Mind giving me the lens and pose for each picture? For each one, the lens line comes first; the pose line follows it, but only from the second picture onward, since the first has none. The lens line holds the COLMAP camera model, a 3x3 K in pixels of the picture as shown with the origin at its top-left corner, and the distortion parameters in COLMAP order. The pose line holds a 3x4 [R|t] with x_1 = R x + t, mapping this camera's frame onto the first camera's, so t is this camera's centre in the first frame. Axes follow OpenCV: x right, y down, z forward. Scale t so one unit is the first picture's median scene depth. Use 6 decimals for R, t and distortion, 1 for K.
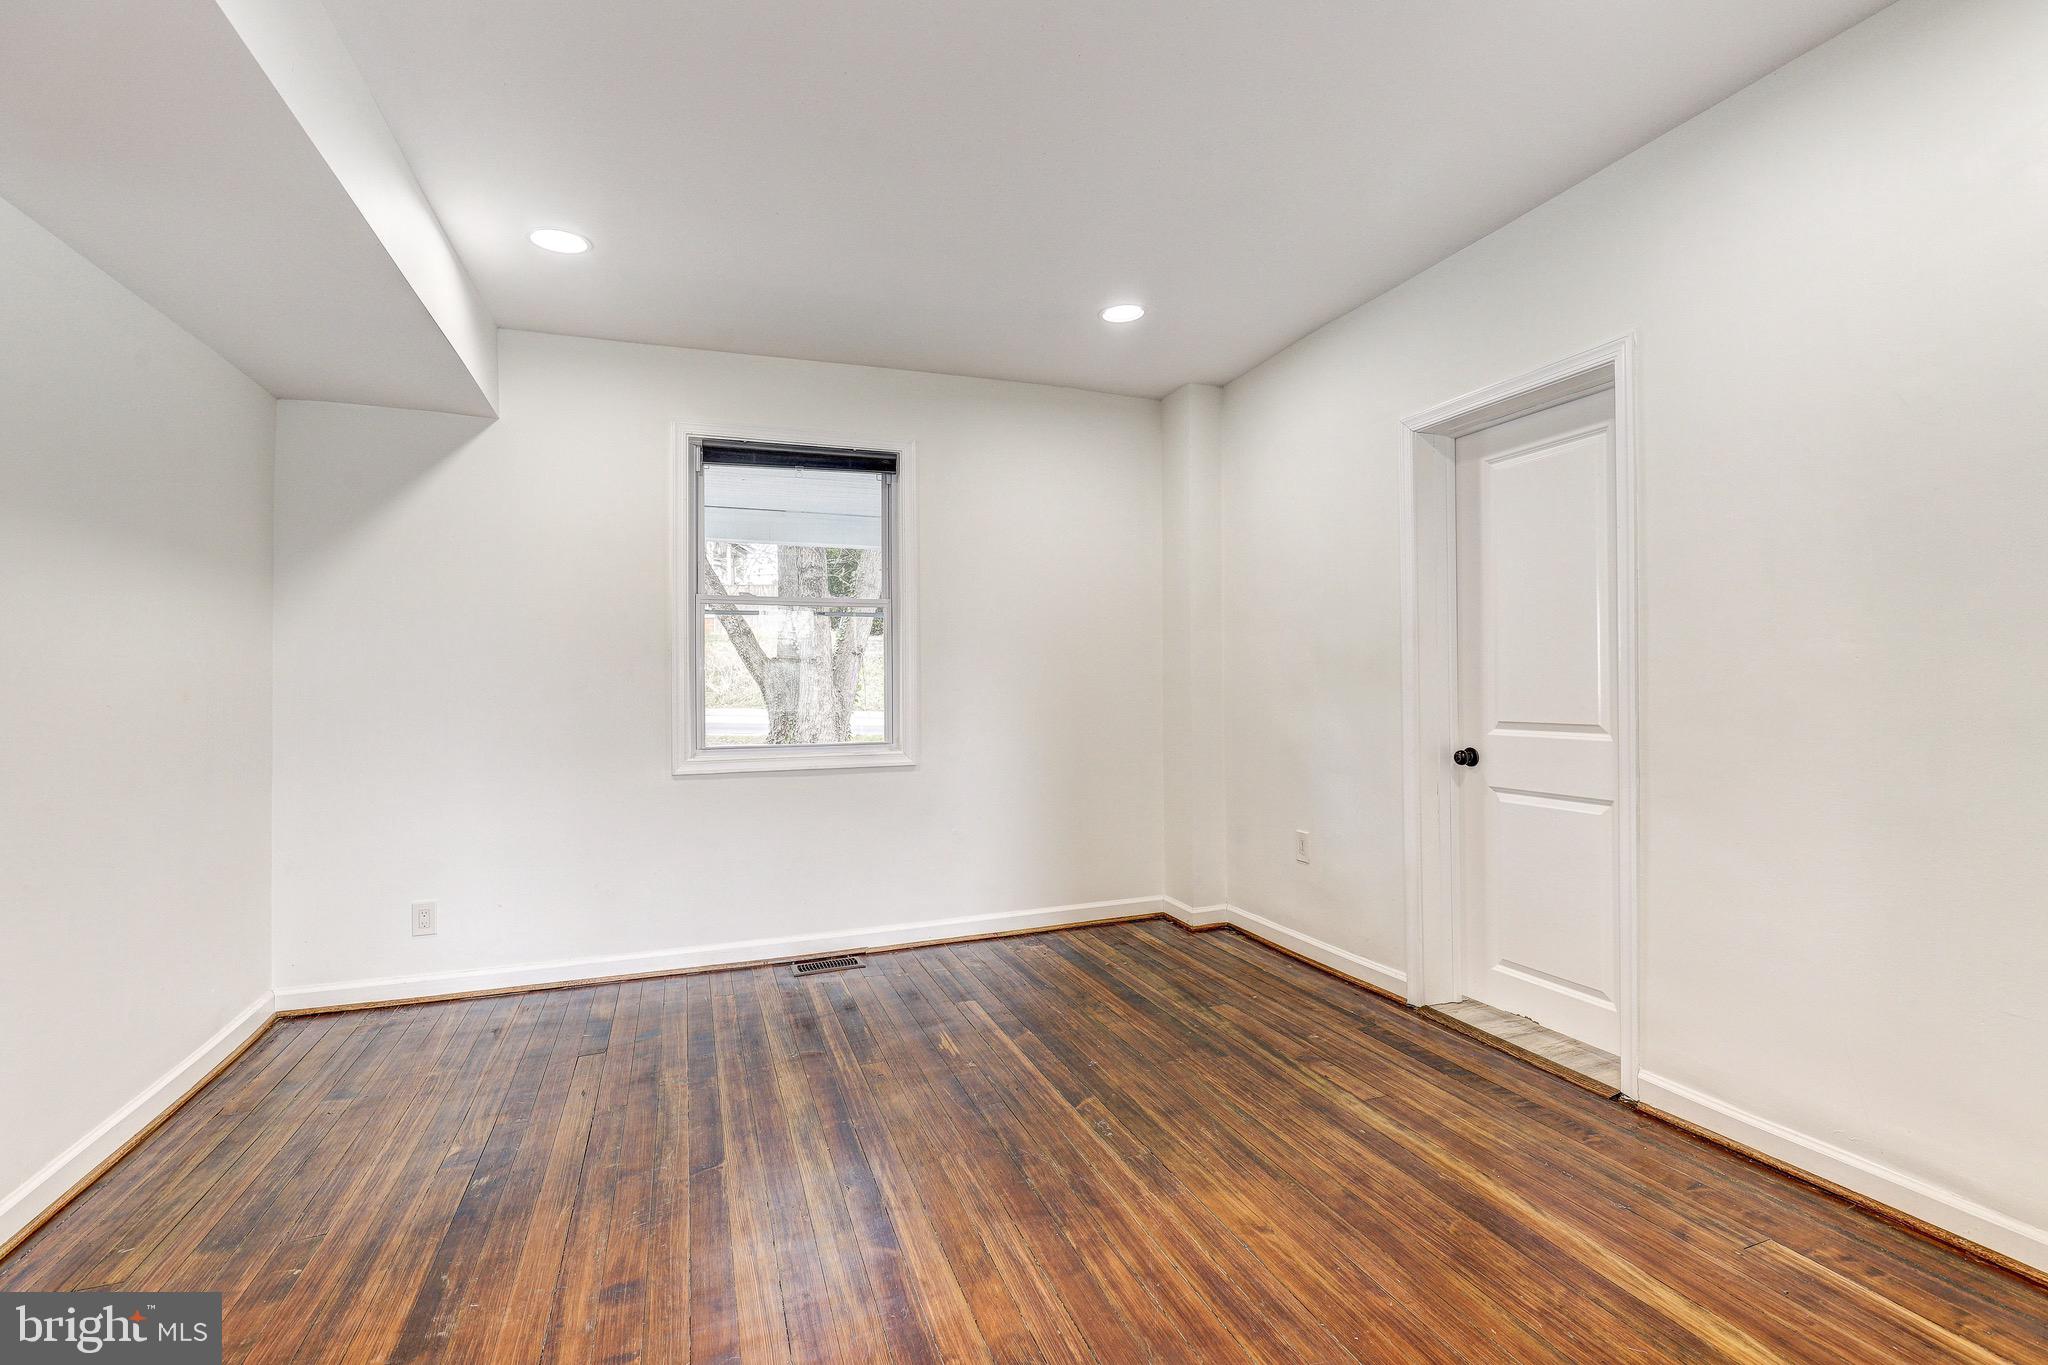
lens RADIAL K [[927.6, 0, 1031.4], [0, 927.6, 681.8], [0, 0, 1]] dist [0.000782, 0.000156]
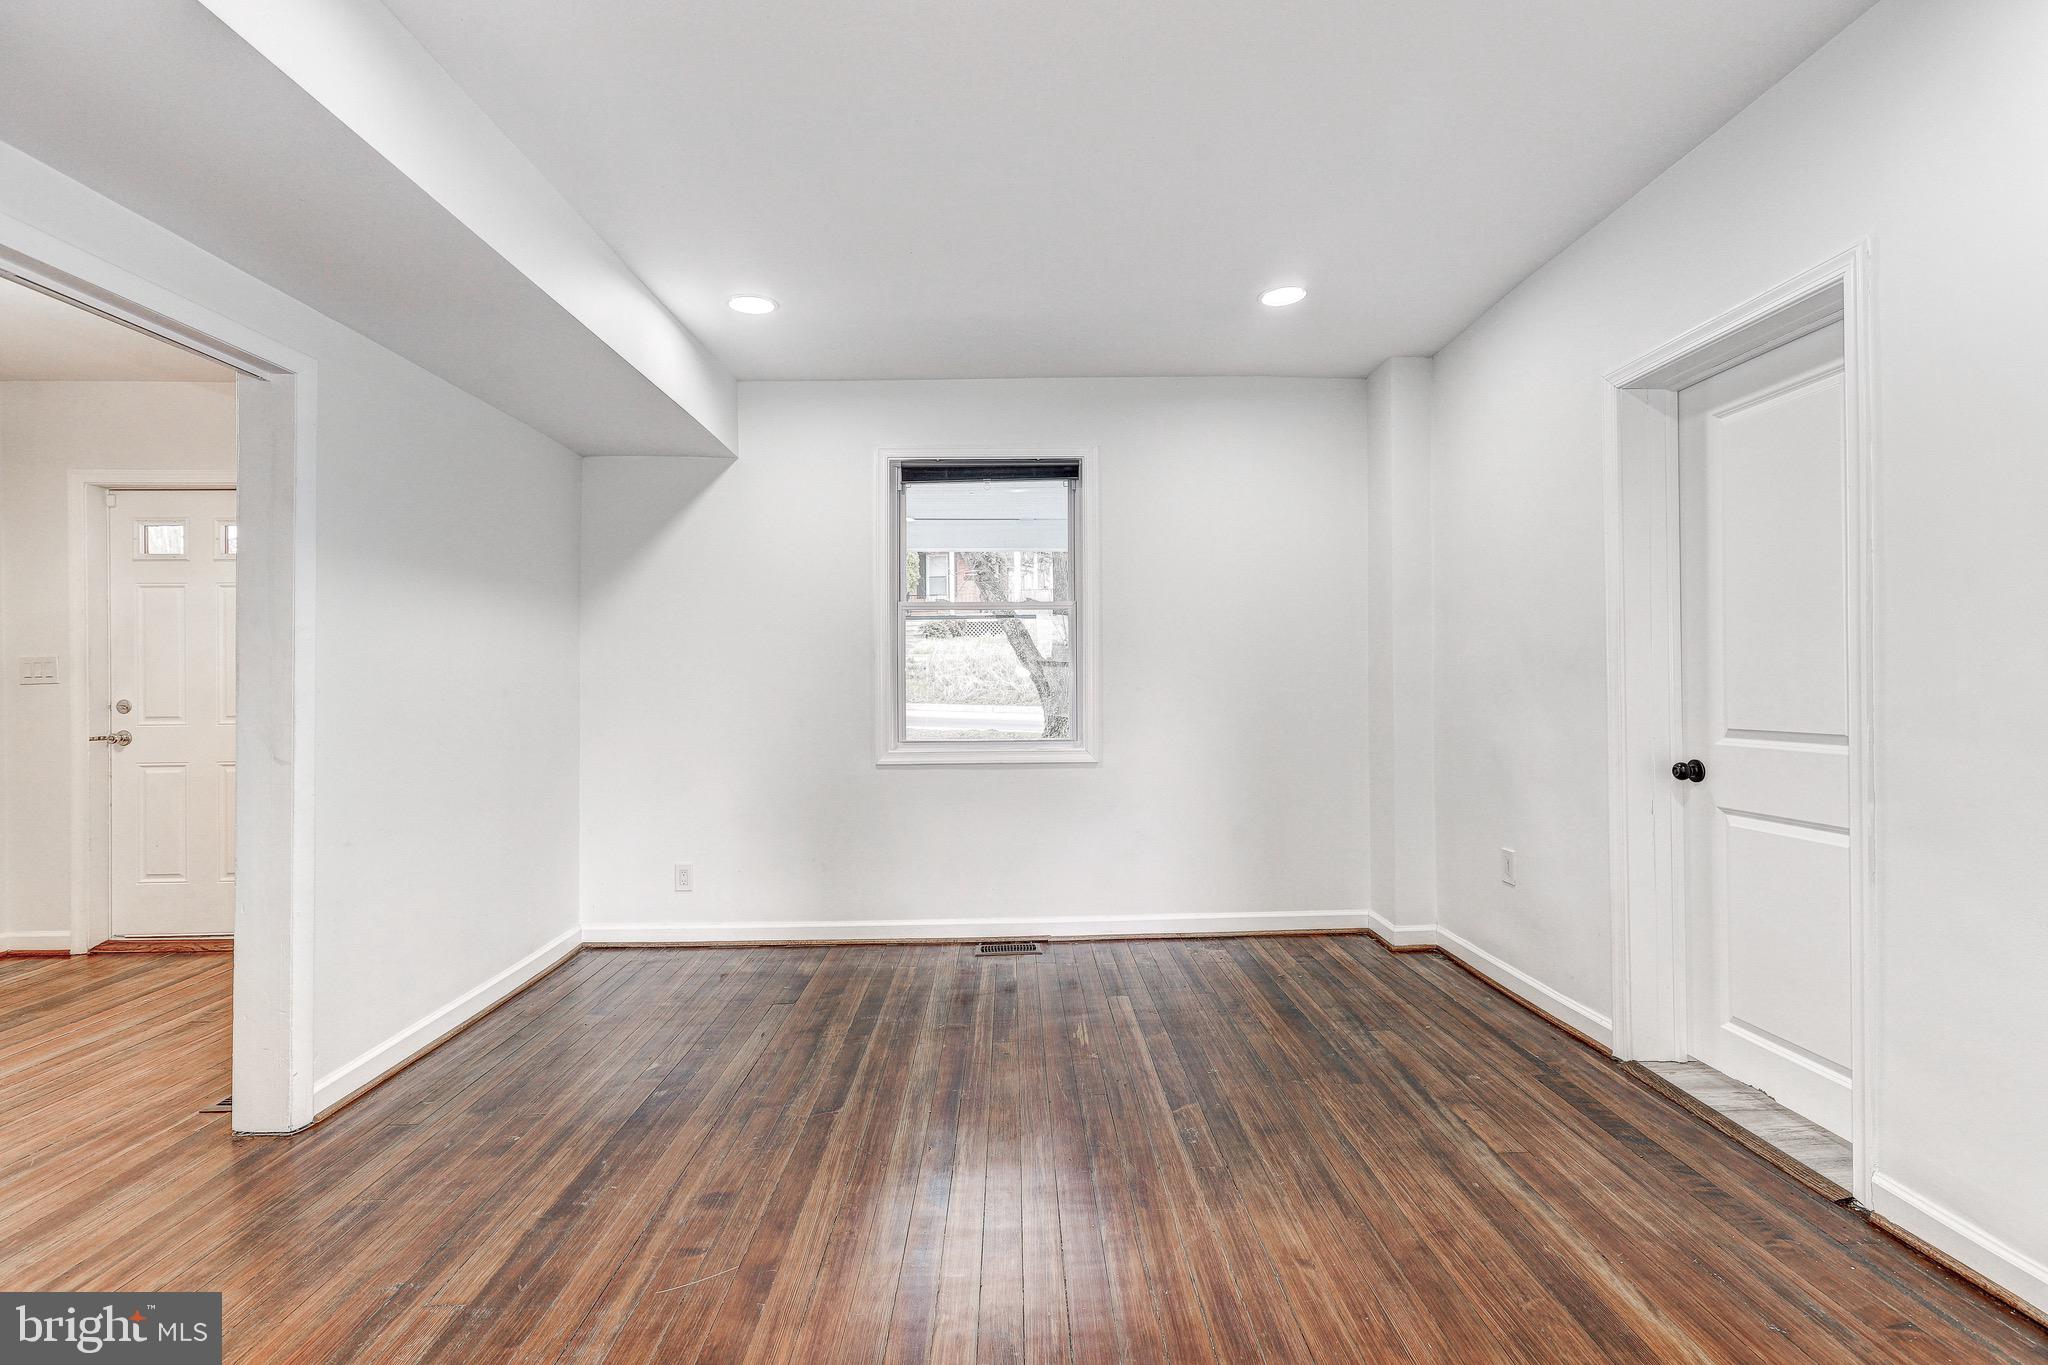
lens RADIAL K [[927.6, 0, 1027.8], [0, 927.6, 678.9], [0, 0, 1]] dist [0.000782, 0.000156]
pose [[0.943014, -0.001453, -0.332750, 0.245172], [0.000908, 0.999998, -0.001792, -0.000589], [0.332752, 0.001387, 0.943013, 0.014729]]
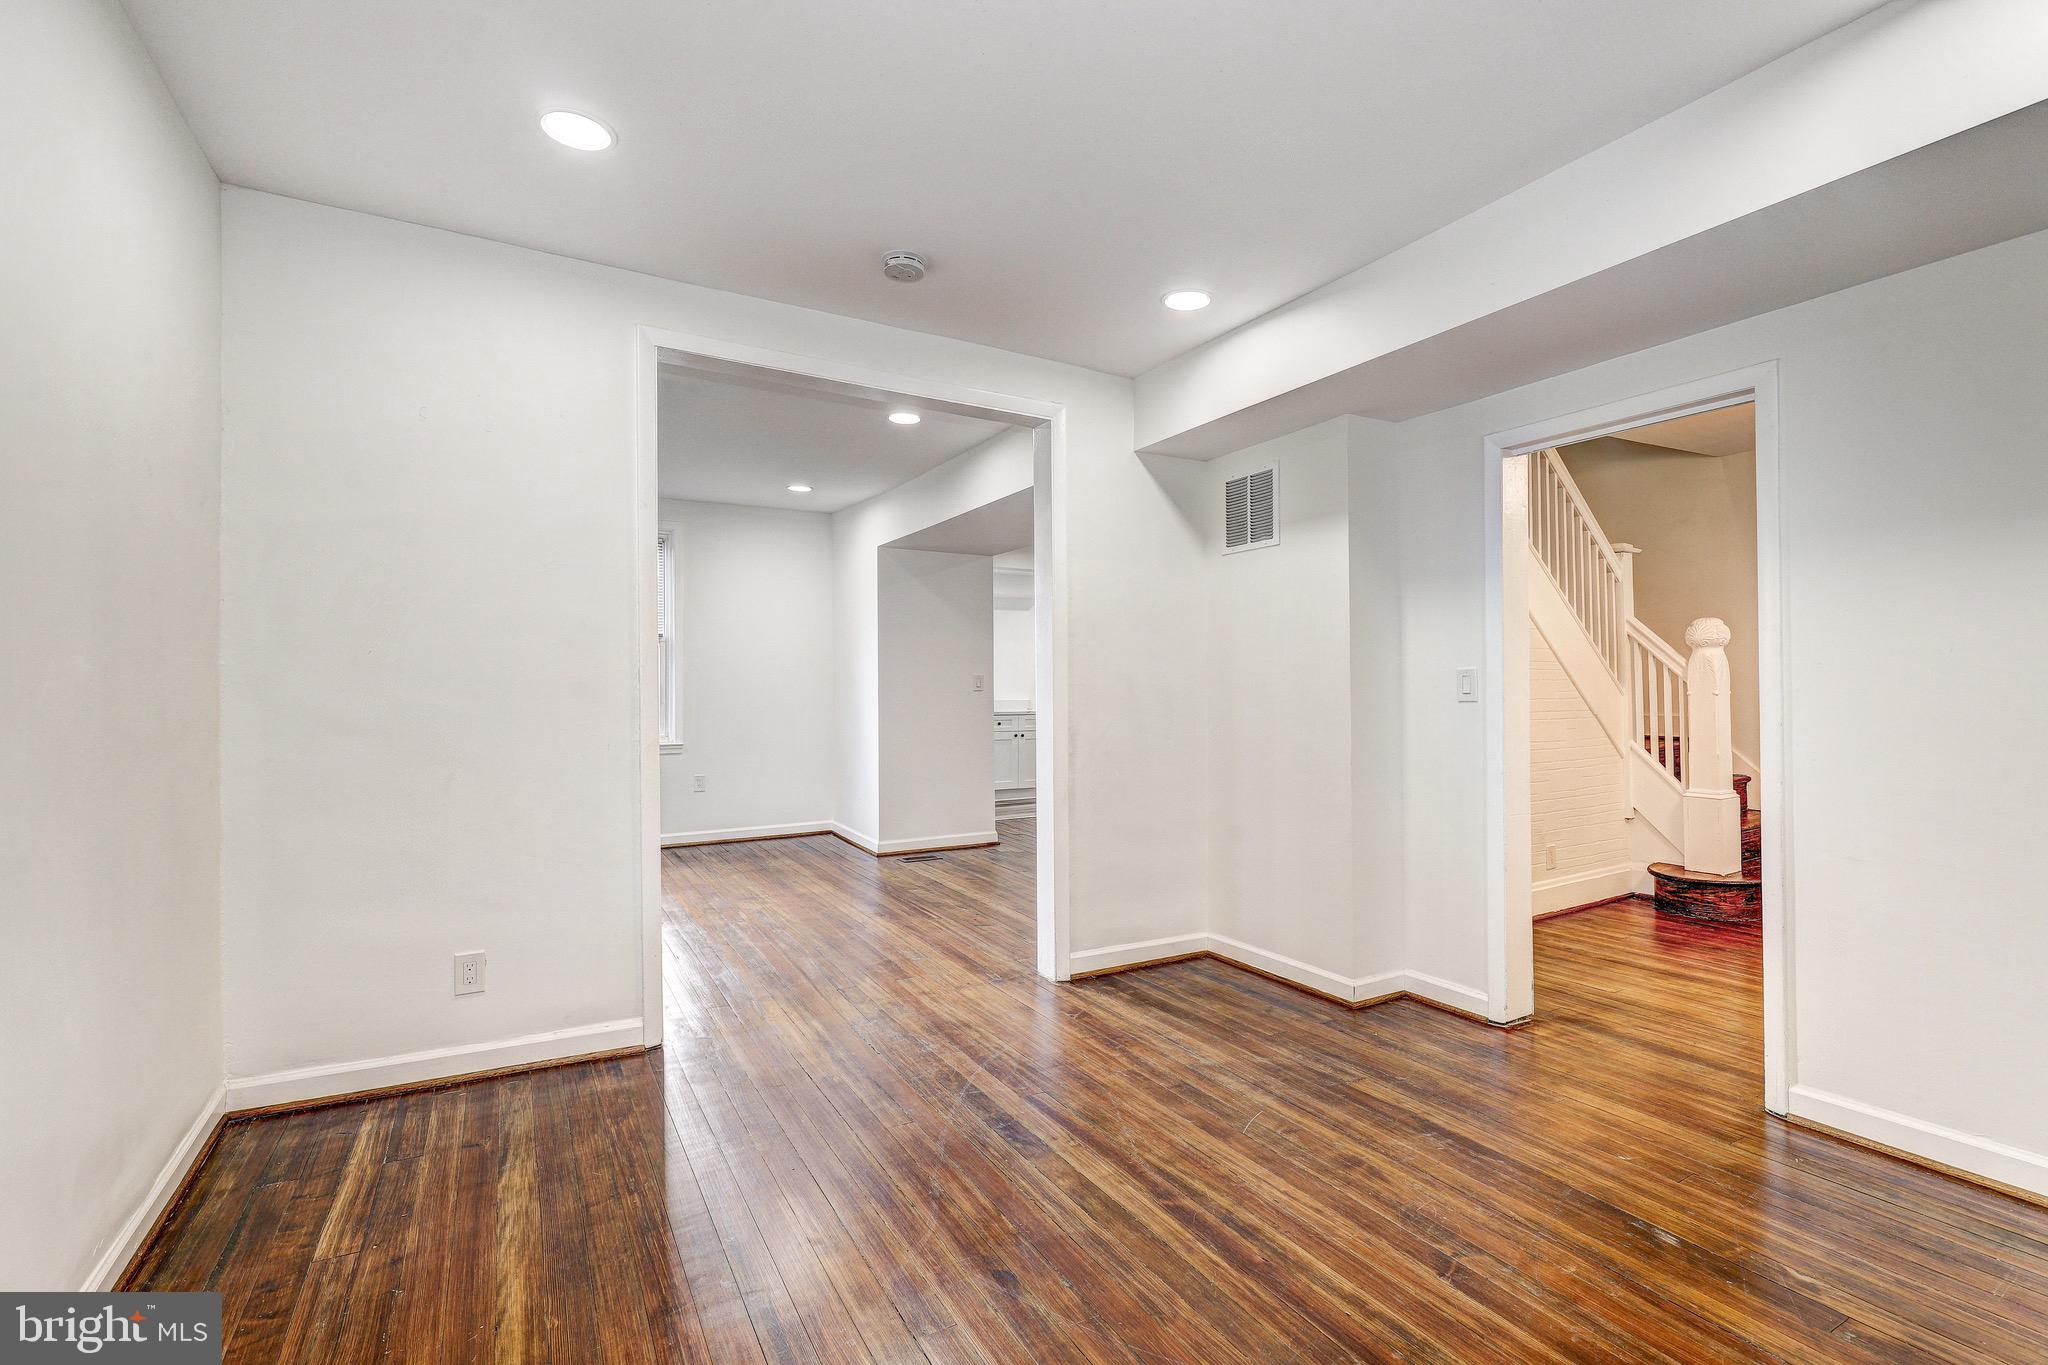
lens RADIAL K [[927.6, 0, 1034.9], [0, 927.6, 682.5], [0, 0, 1]] dist [0.000782, 0.000156]
pose [[-0.987260, 0.015522, -0.158357, 0.137608], [0.016747, 0.999839, -0.006403, -0.005073], [0.158232, -0.008973, -0.987361, 1.668650]]
